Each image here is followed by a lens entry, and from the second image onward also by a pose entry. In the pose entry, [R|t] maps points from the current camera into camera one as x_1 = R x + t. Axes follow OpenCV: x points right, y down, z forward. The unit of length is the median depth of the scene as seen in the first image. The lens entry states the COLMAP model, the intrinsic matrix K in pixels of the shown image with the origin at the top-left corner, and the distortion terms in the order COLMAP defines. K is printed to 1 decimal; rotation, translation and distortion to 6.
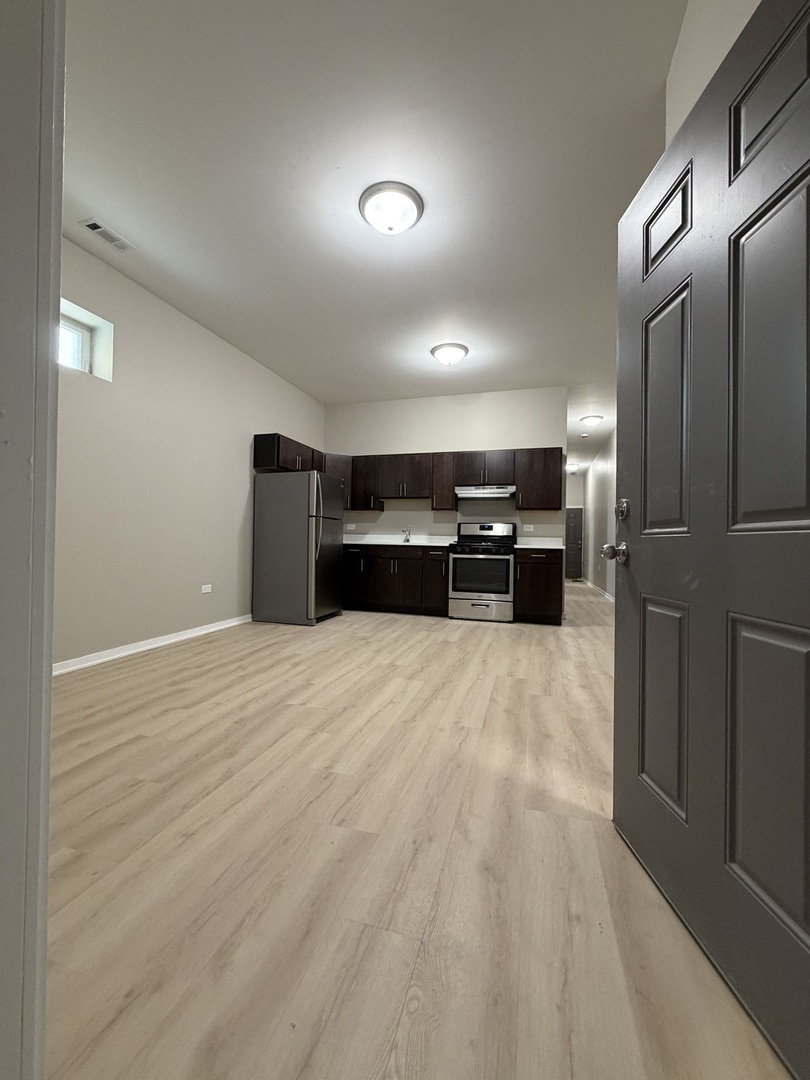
lens RADIAL K [[428.7, 0, 402.5], [0, 428.7, 538.4], [0, 0, 1]] dist [0.001418, 0.000178]
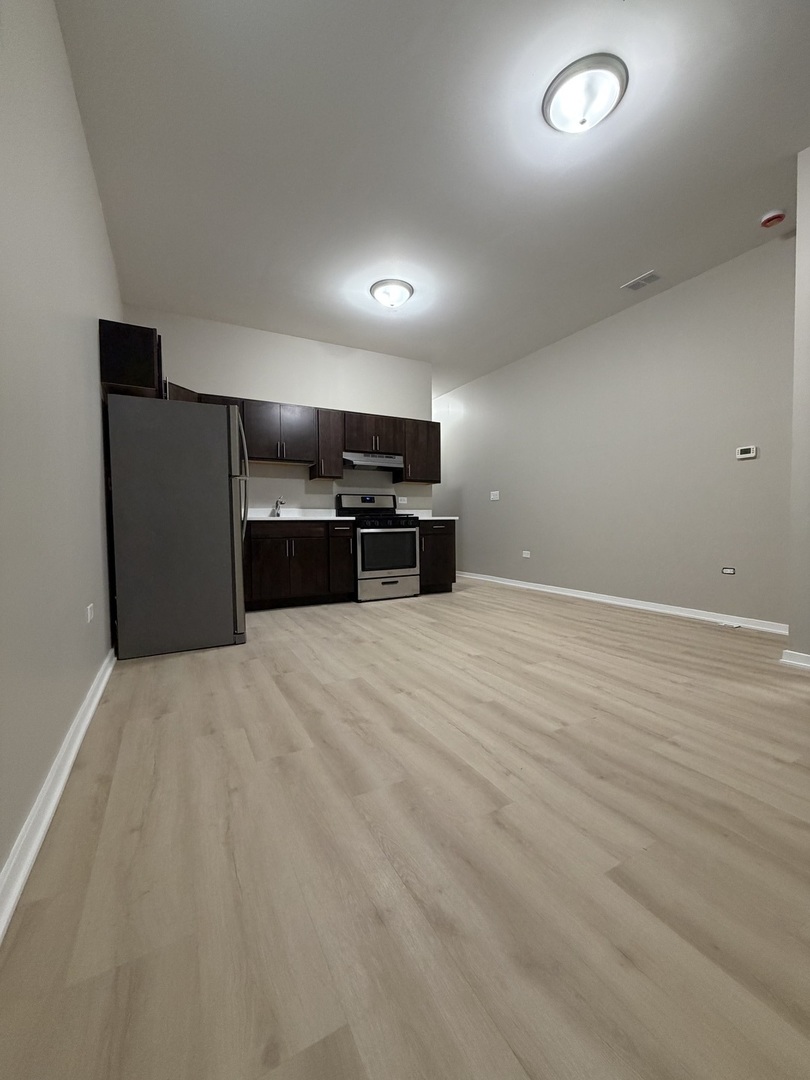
lens RADIAL K [[428.7, 0, 402.5], [0, 428.7, 538.4], [0, 0, 1]] dist [0.001418, 0.000178]
pose [[0.703757, -0.052530, 0.708496, -0.468495], [0.018324, 0.998273, 0.055814, 0.009085], [-0.710205, -0.026297, 0.703504, 0.340635]]
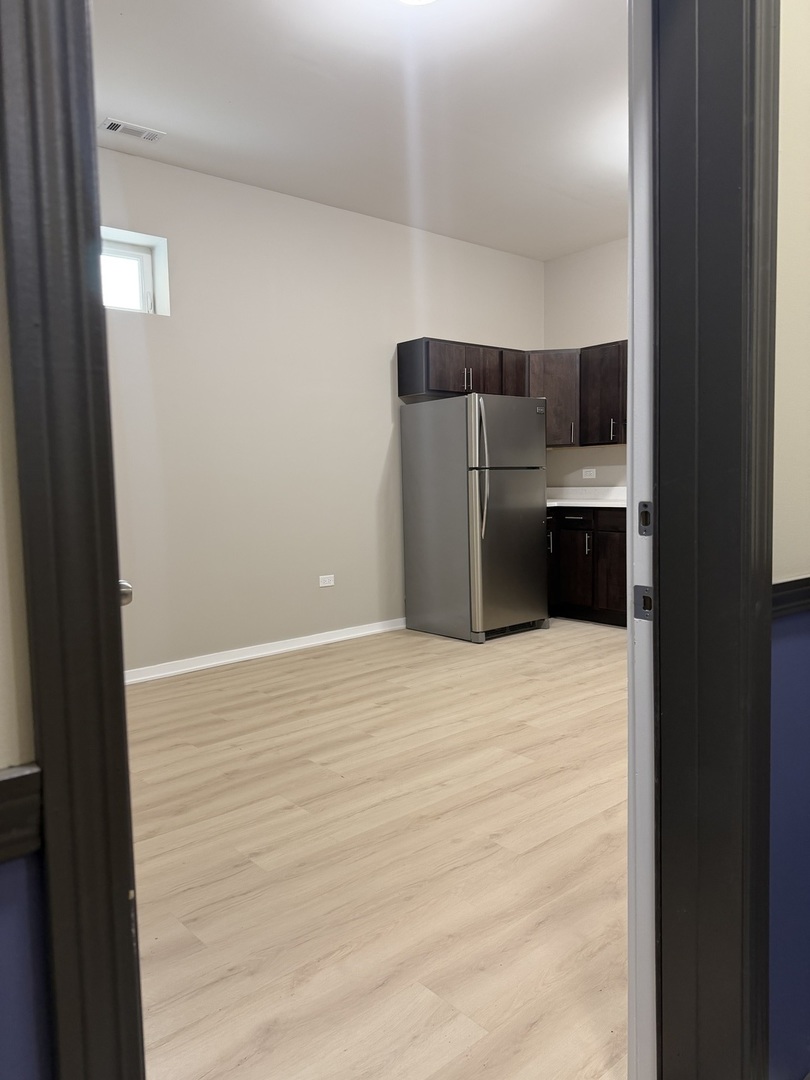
lens RADIAL K [[752.6, 0, 411.2], [0, 752.6, 525.5], [0, 0, 1]] dist [0.148240, -0.192480]
pose [[0.848026, -0.003543, -0.529942, 0.274102], [0.041231, 0.997388, 0.059311, -0.035018], [0.528347, -0.072147, 0.845957, 0.022887]]
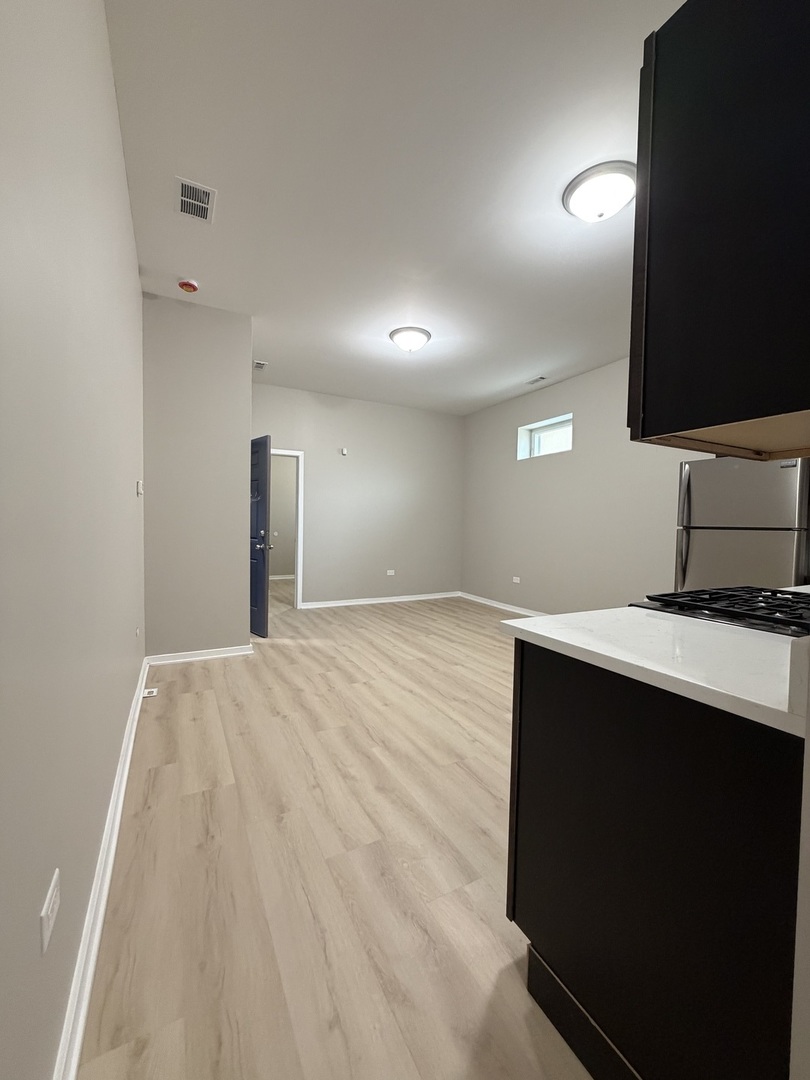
lens RADIAL K [[428.7, 0, 402.5], [0, 428.7, 538.4], [0, 0, 1]] dist [0.001418, 0.000178]
pose [[-0.704788, -0.008844, -0.709363, 0.576087], [-0.027010, 0.999532, 0.014374, -0.029534], [0.708904, 0.029291, -0.704697, 1.106288]]
